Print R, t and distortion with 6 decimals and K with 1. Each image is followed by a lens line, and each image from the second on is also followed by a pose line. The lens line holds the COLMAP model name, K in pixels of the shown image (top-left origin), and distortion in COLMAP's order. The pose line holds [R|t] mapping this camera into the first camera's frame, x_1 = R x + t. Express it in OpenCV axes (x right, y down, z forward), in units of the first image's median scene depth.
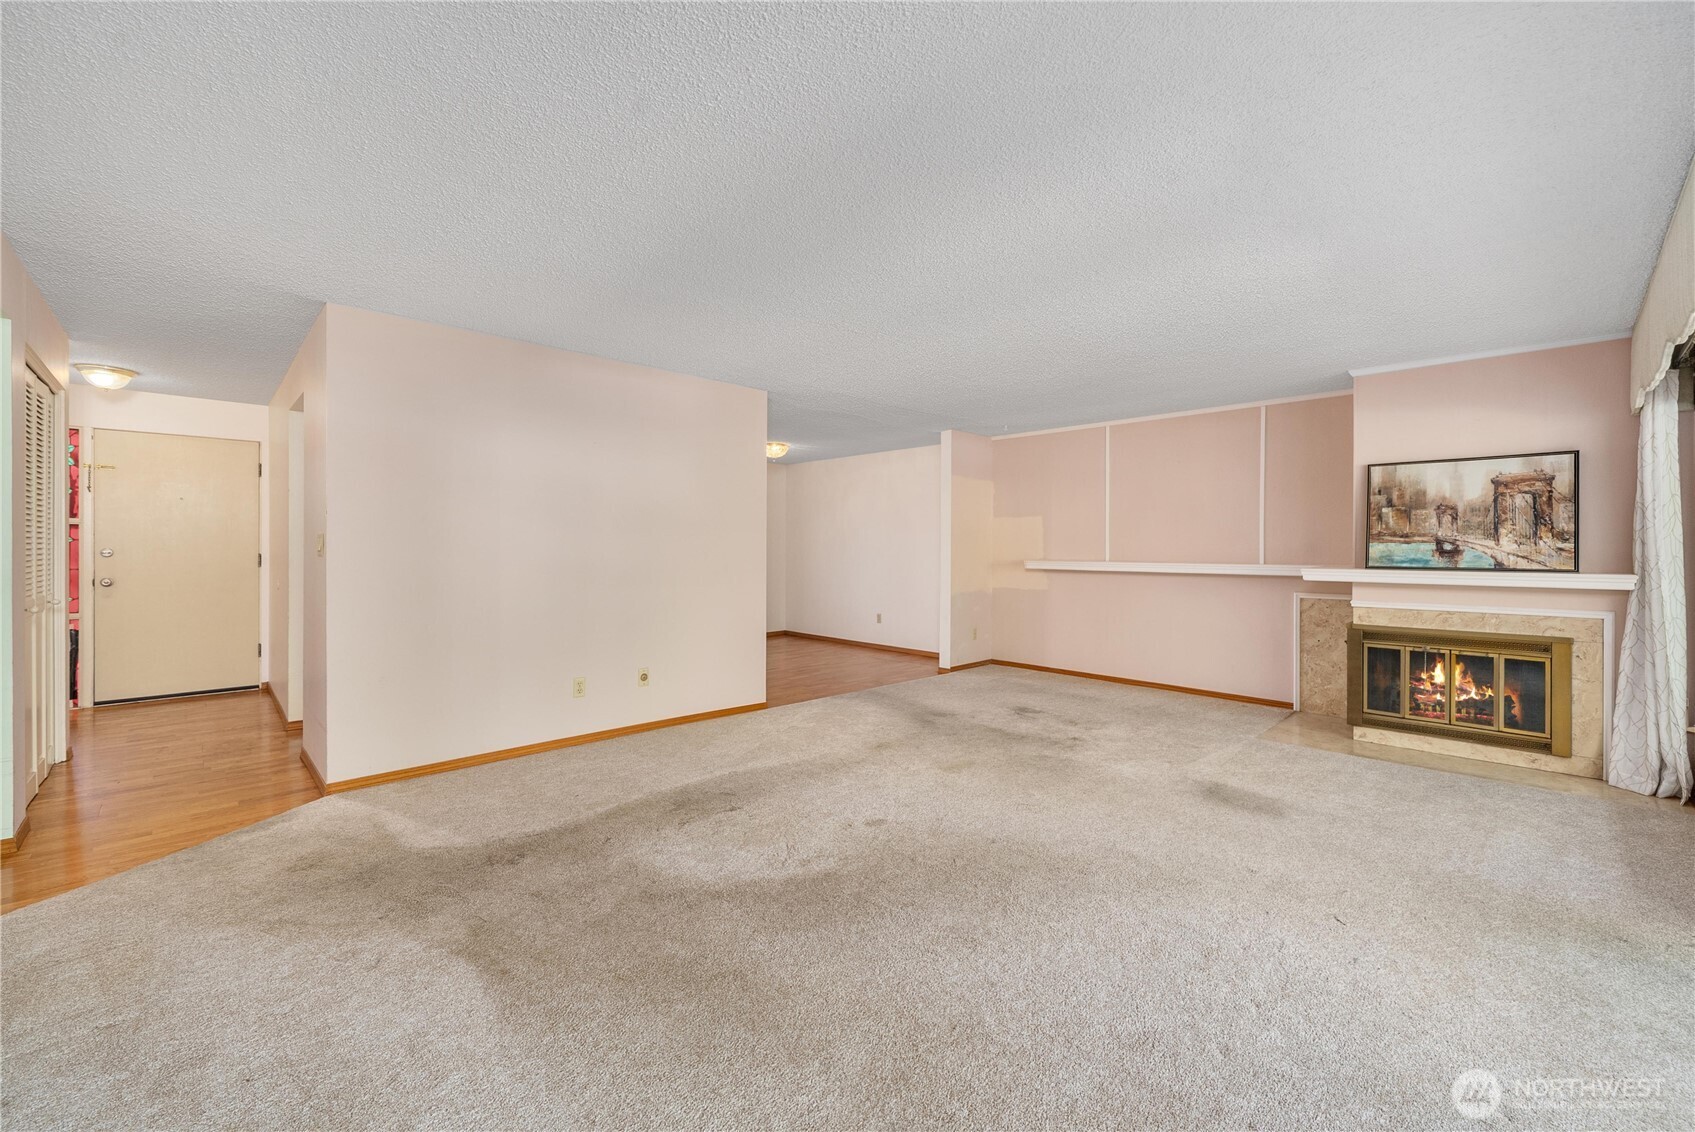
lens RADIAL K [[683.8, 0, 848.4], [0, 683.8, 549.5], [0, 0, 1]] dist [-0.000997, -0.000185]
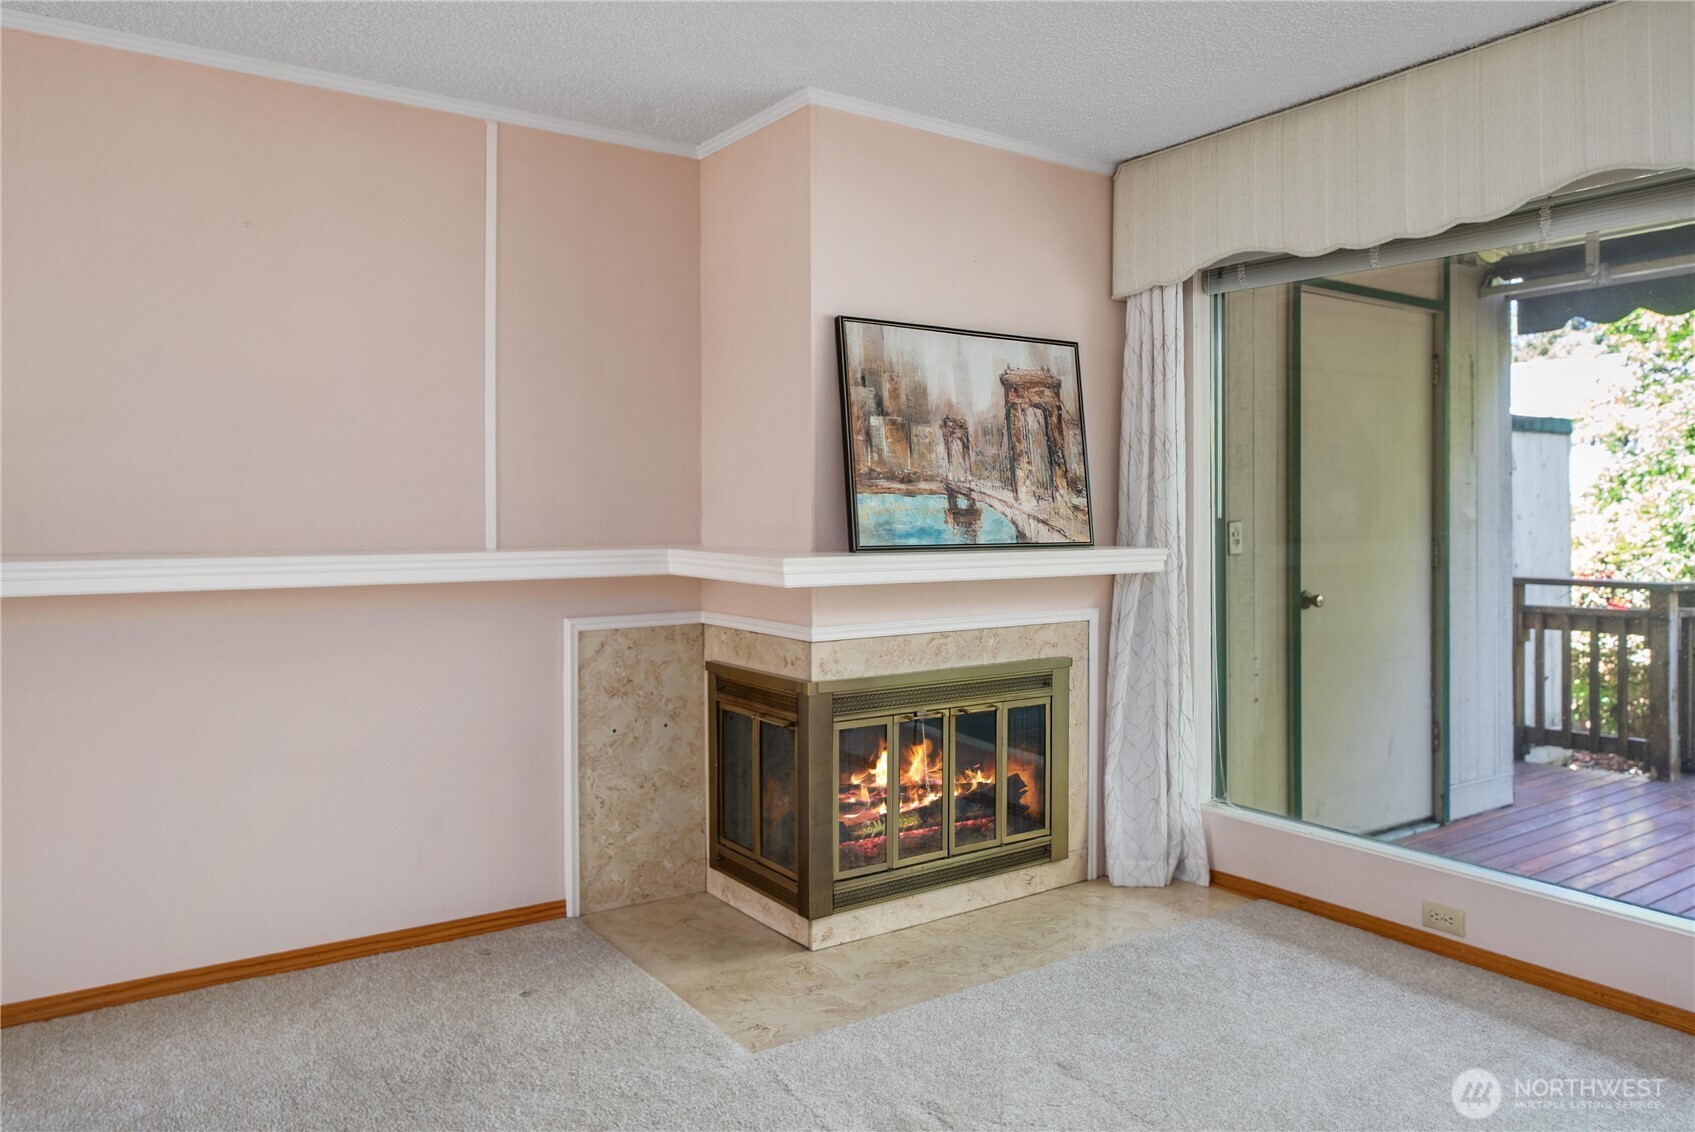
lens RADIAL K [[1162.2, 0, 847.9], [0, 1162.2, 521.0], [0, 0, 1]] dist [-0.002831, -0.000612]
pose [[0.173256, -0.008903, 0.984837, 0.027458], [0.003805, 0.999958, 0.008370, 0.001811], [-0.984869, 0.002297, 0.173283, 0.932842]]
